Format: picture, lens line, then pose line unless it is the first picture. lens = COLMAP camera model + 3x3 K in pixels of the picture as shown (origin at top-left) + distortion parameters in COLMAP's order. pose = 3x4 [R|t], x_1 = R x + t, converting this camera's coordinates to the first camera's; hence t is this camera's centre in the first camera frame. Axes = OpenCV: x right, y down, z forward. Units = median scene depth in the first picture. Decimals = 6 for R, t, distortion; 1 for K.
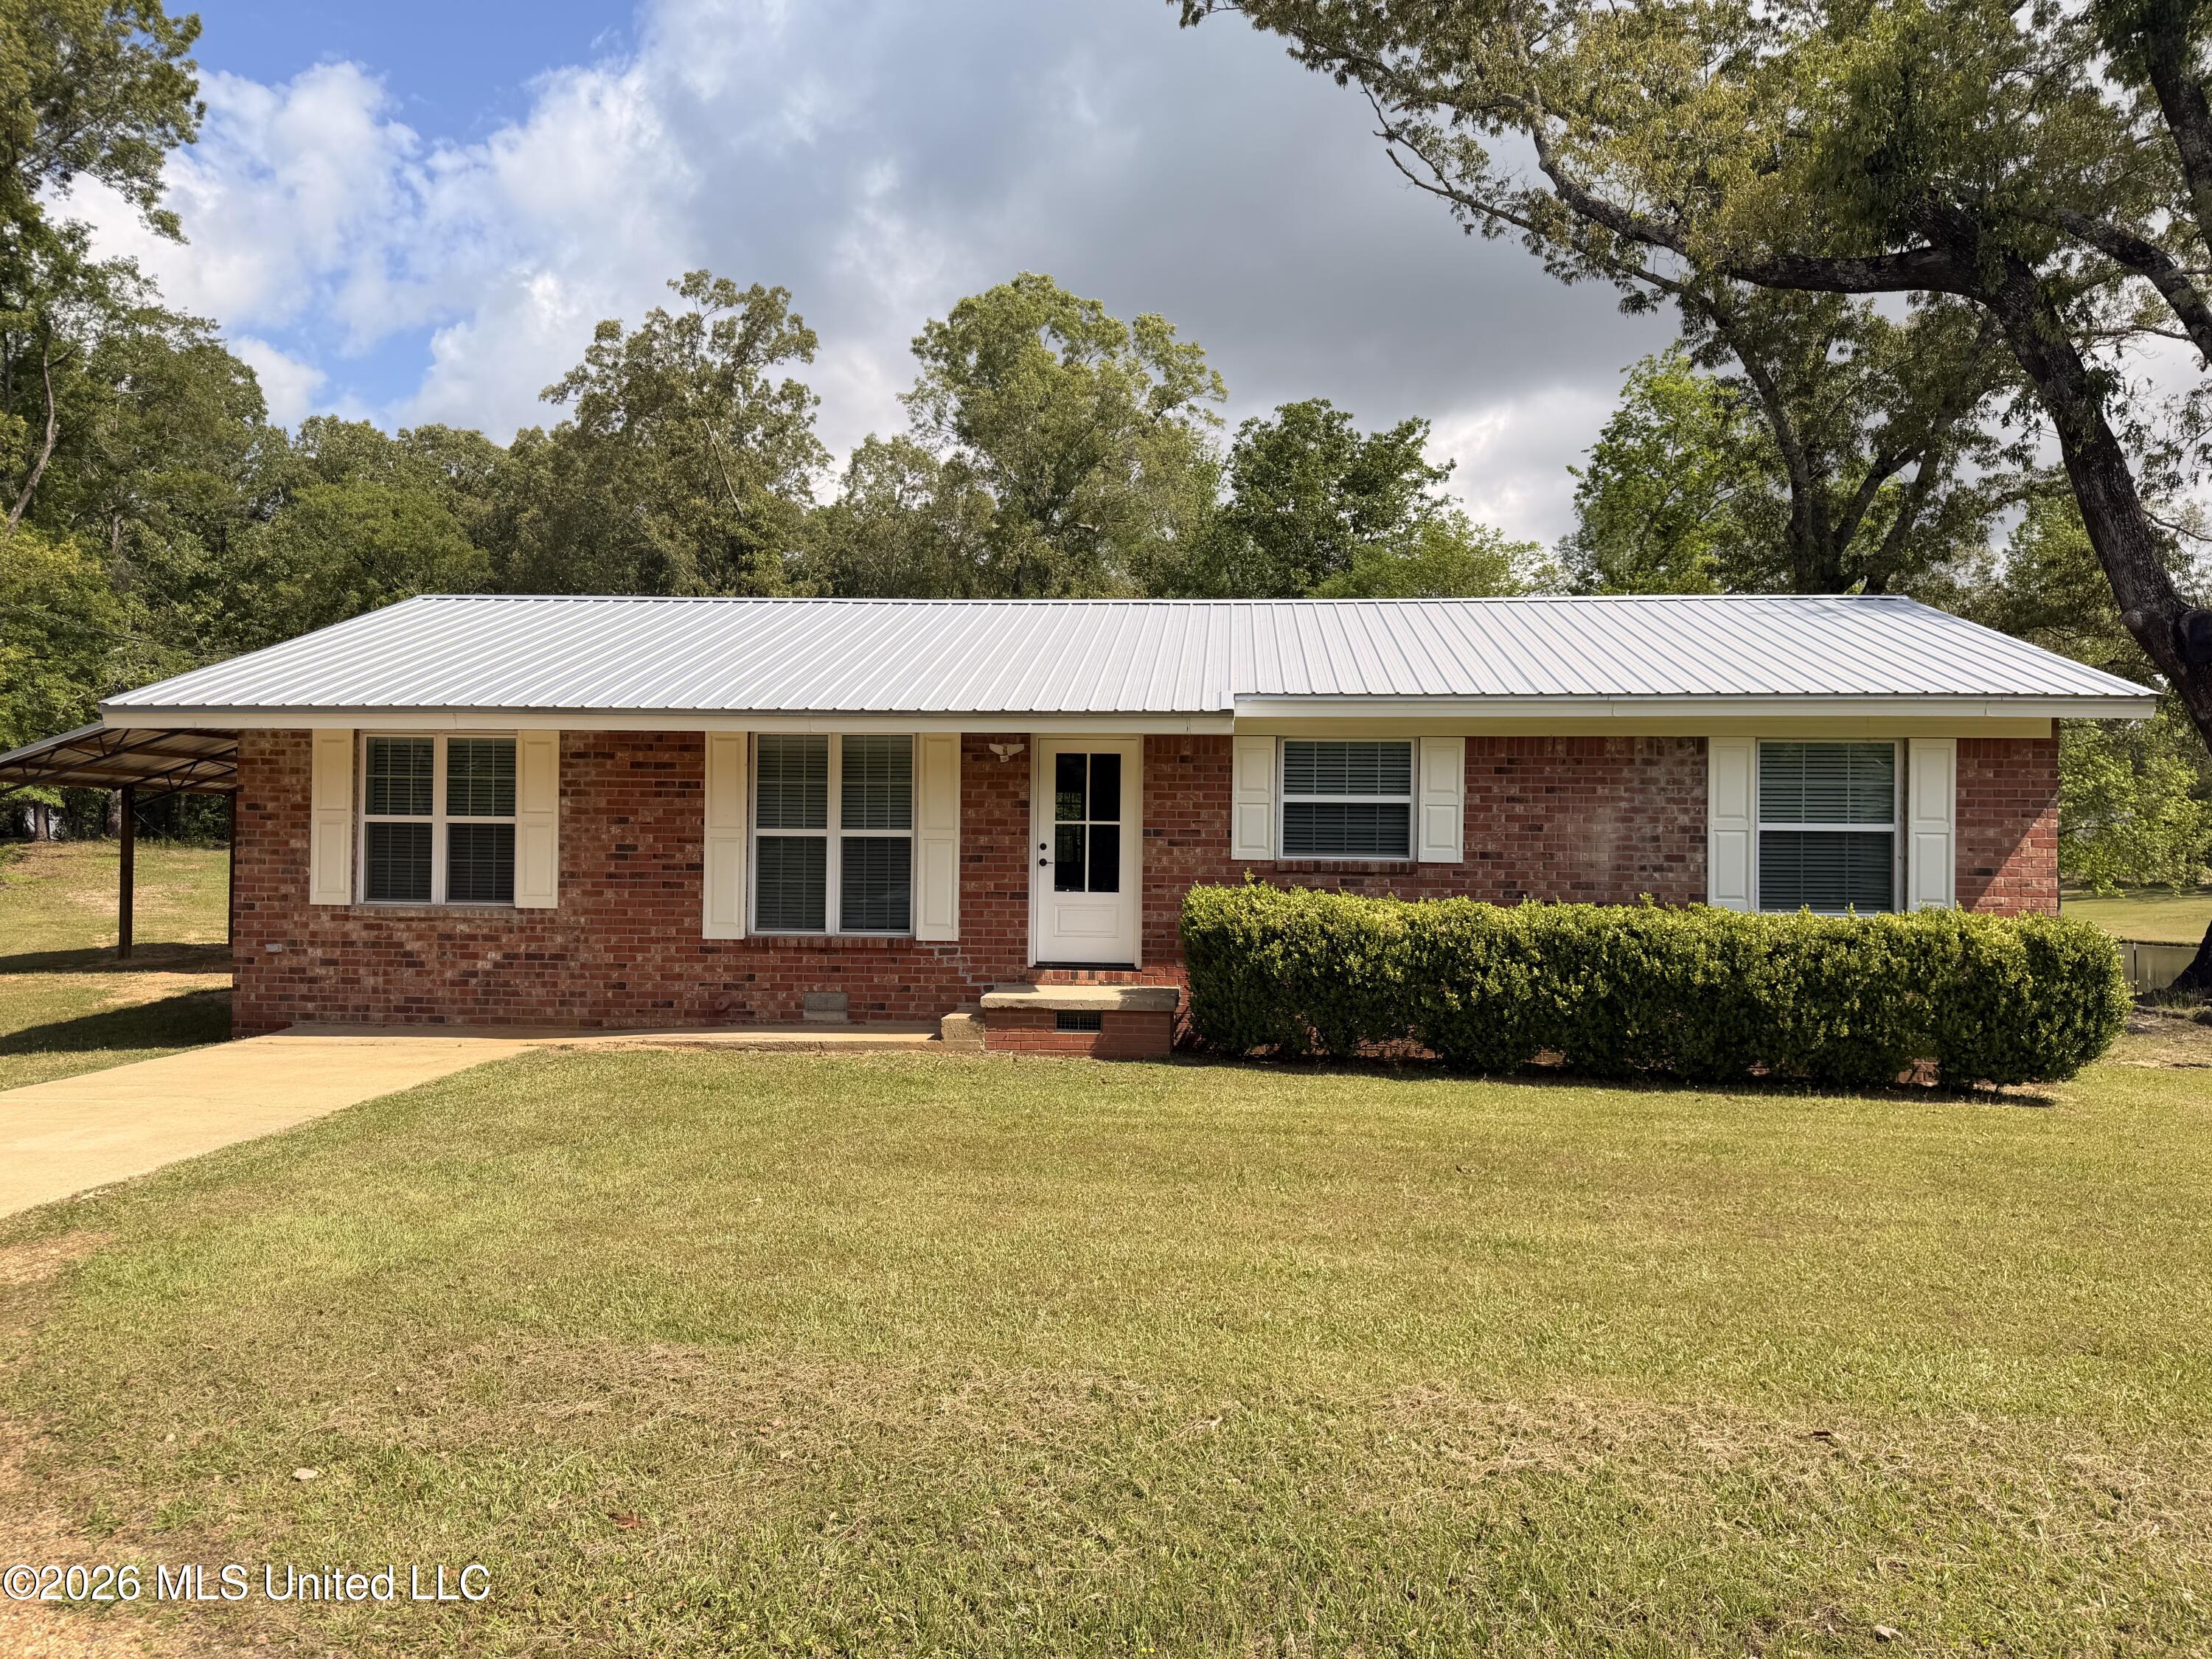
lens RADIAL K [[1539.8, 0, 1114.0], [0, 1539.8, 832.7], [0, 0, 1]] dist [0.052974, -0.066438]
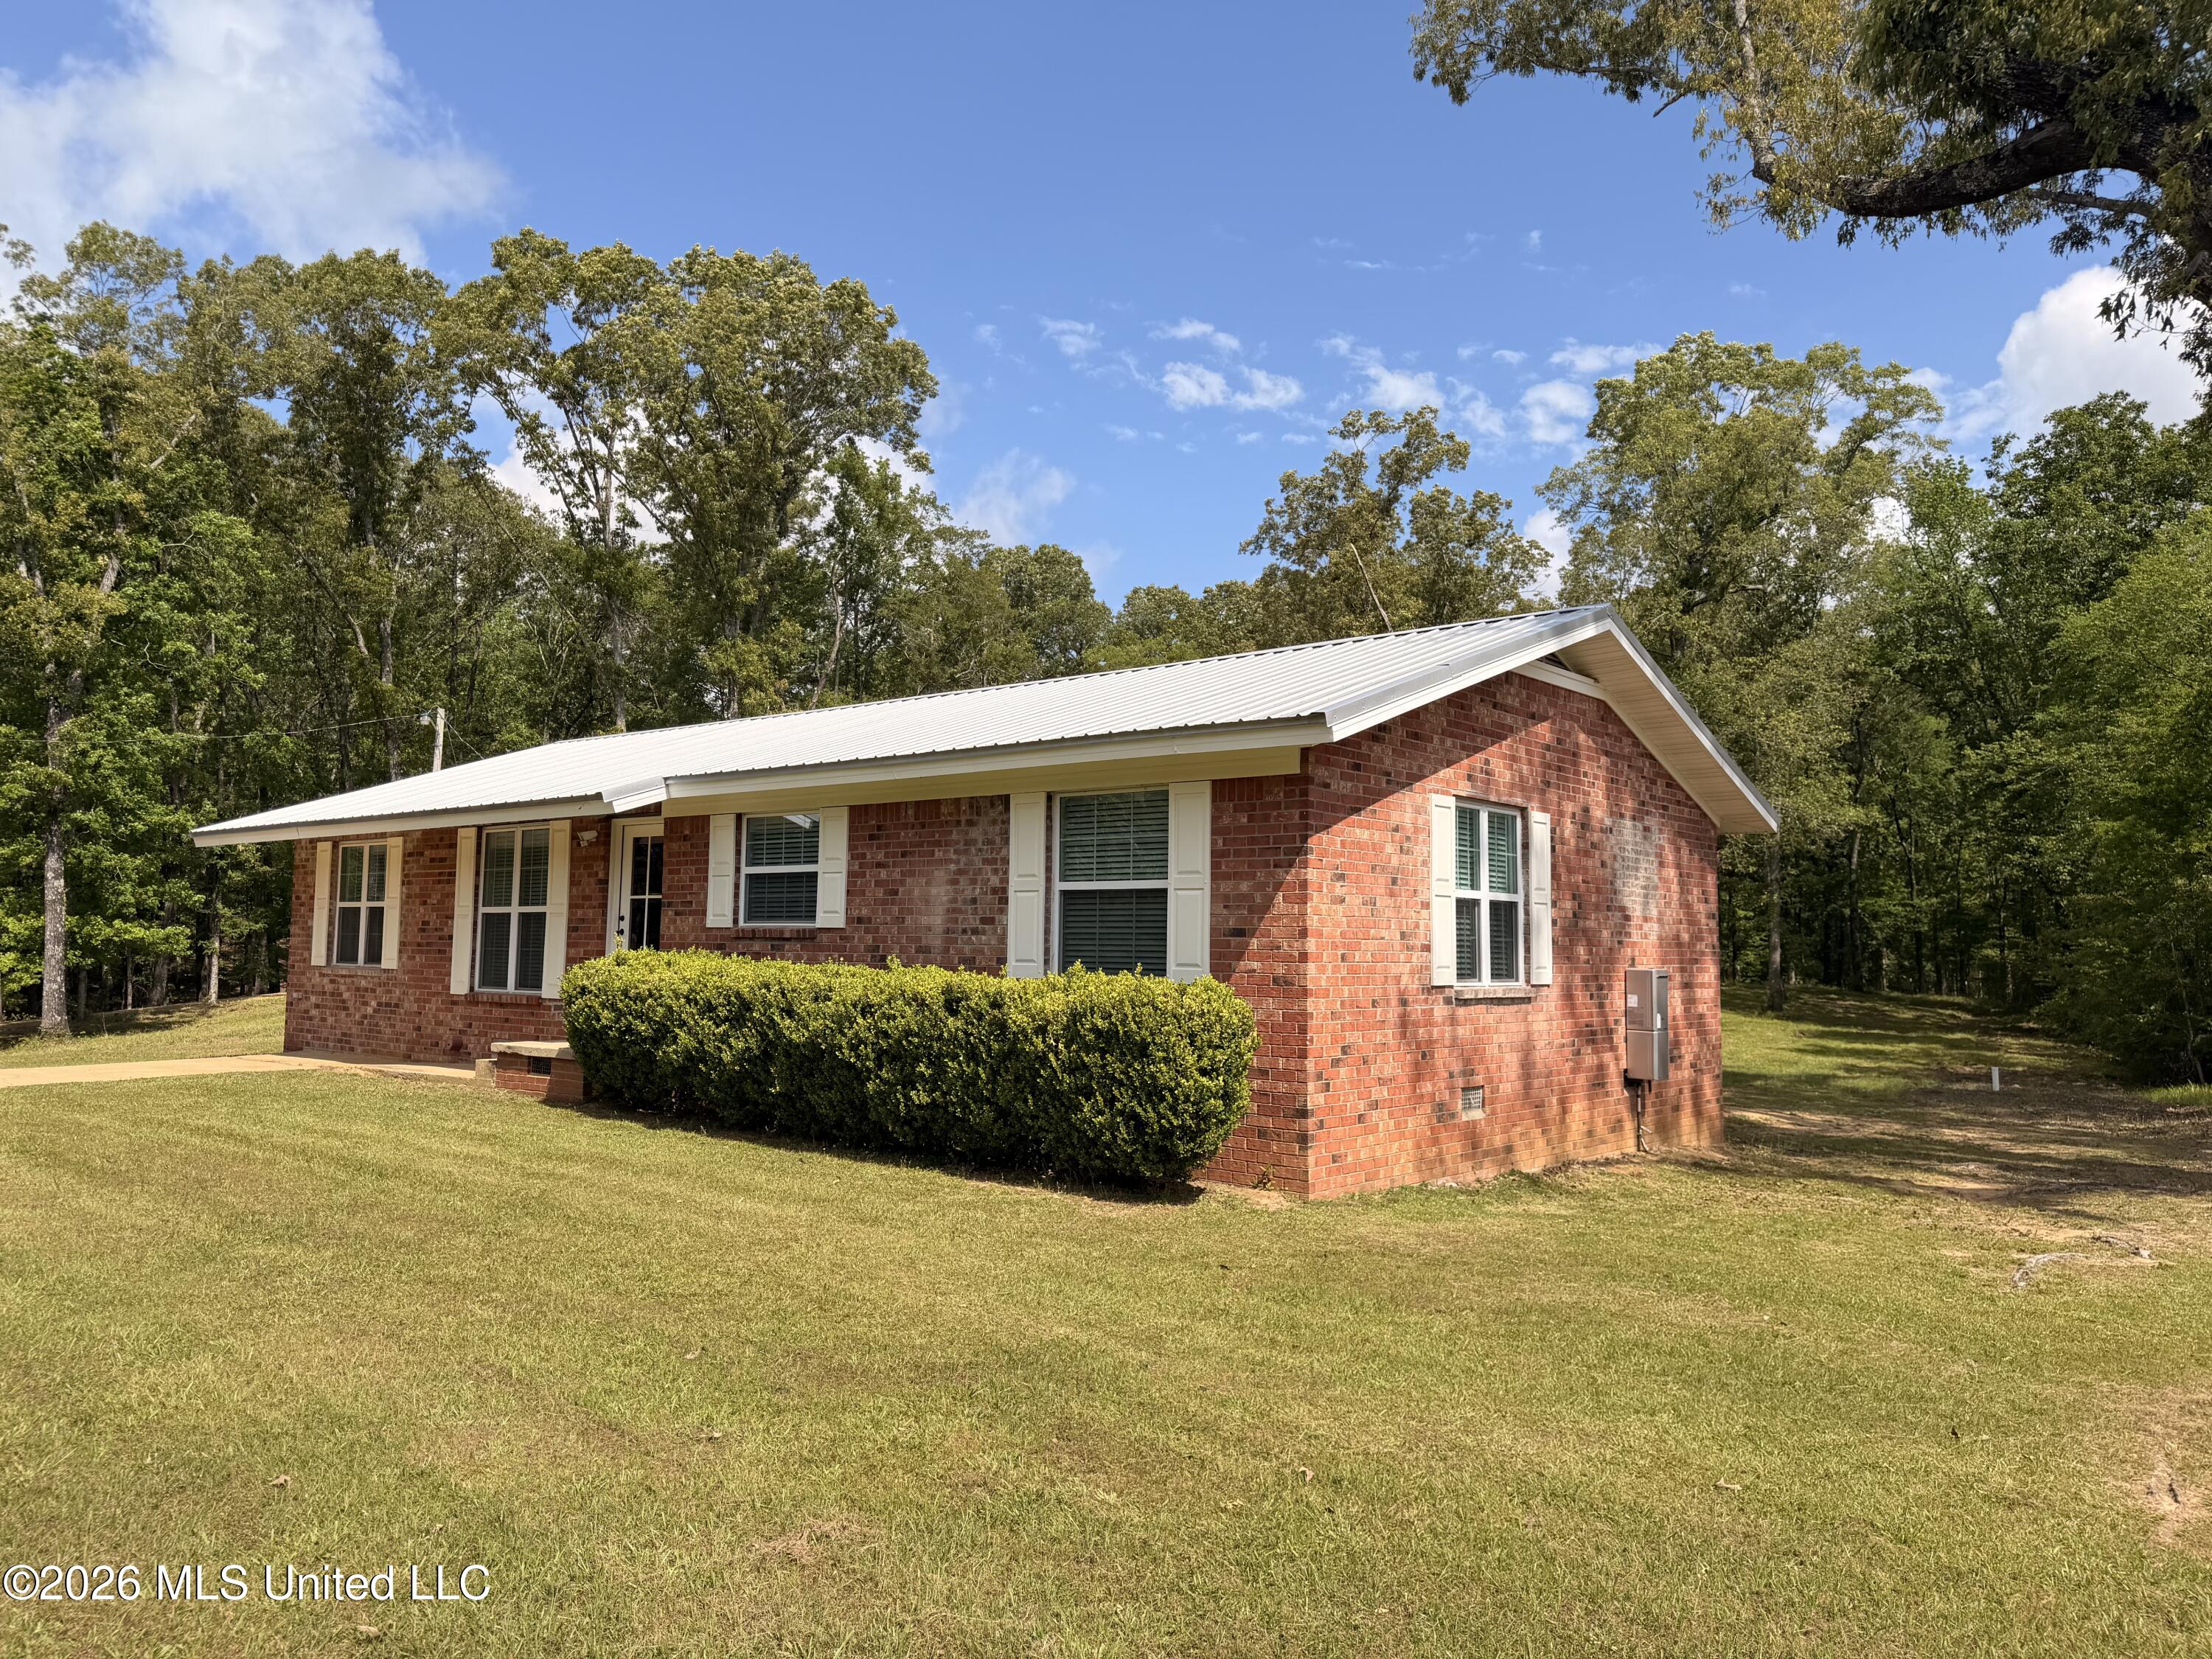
lens RADIAL K [[1539.8, 0, 1100.8], [0, 1539.8, 835.9], [0, 0, 1]] dist [0.052974, -0.066438]
pose [[0.820878, -0.041482, -0.569595, 0.952445], [-0.000056, 0.997353, -0.072715, 0.032923], [0.571104, 0.059722, 0.818702, 0.251337]]
